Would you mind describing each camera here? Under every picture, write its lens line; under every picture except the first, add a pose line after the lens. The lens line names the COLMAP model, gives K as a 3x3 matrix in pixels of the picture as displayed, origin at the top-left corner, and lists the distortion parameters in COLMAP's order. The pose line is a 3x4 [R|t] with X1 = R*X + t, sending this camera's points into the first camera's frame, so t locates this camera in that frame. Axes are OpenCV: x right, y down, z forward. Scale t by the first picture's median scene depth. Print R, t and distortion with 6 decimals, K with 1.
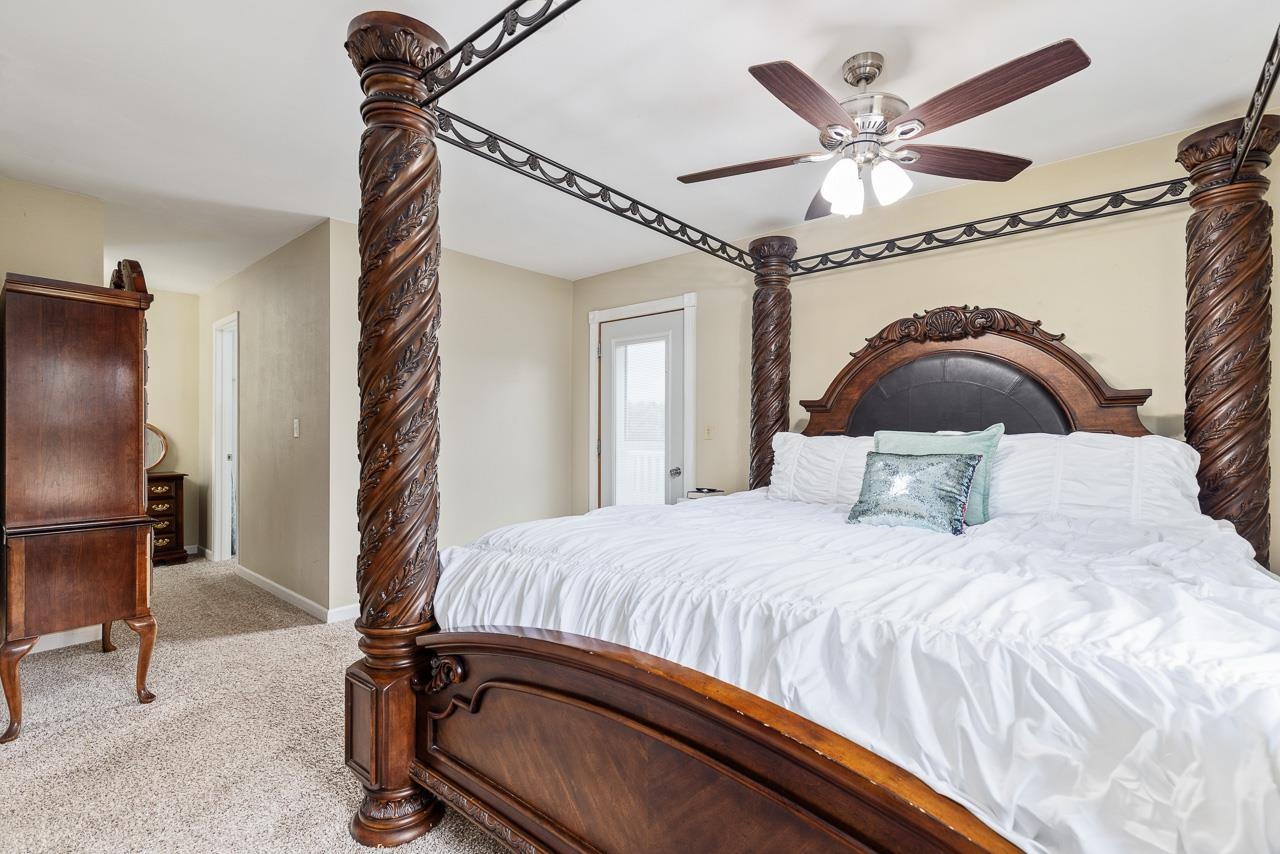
lens RADIAL K [[574.7, 0, 624.4], [0, 574.7, 428.0], [0, 0, 1]] dist [0.002196, 0.000838]
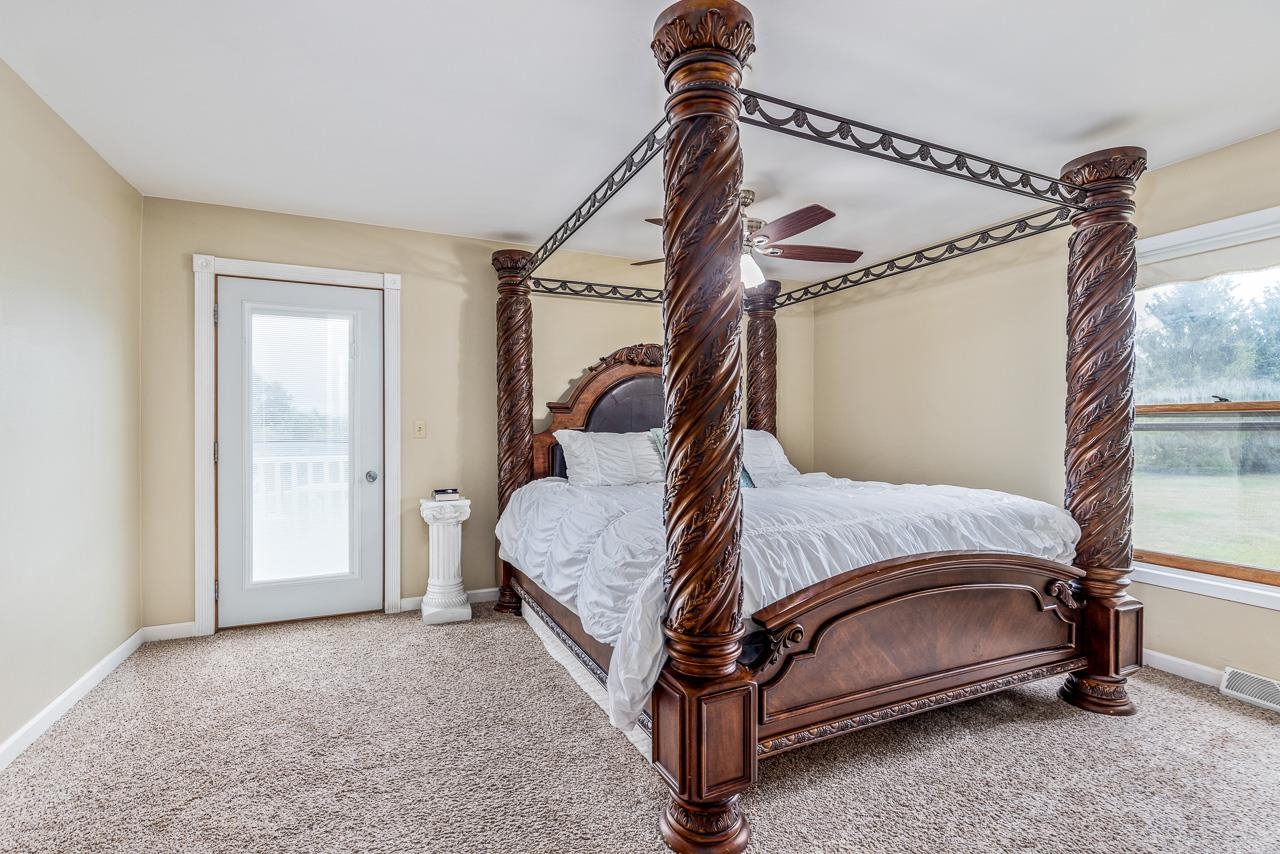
lens RADIAL K [[574.7, 0, 624.4], [0, 574.7, 428.0], [0, 0, 1]] dist [0.002196, 0.000838]
pose [[0.428423, -0.003794, 0.903570, -0.651509], [-0.003863, 0.999974, 0.006030, -0.002828], [-0.903570, -0.006074, 0.428397, 0.351555]]
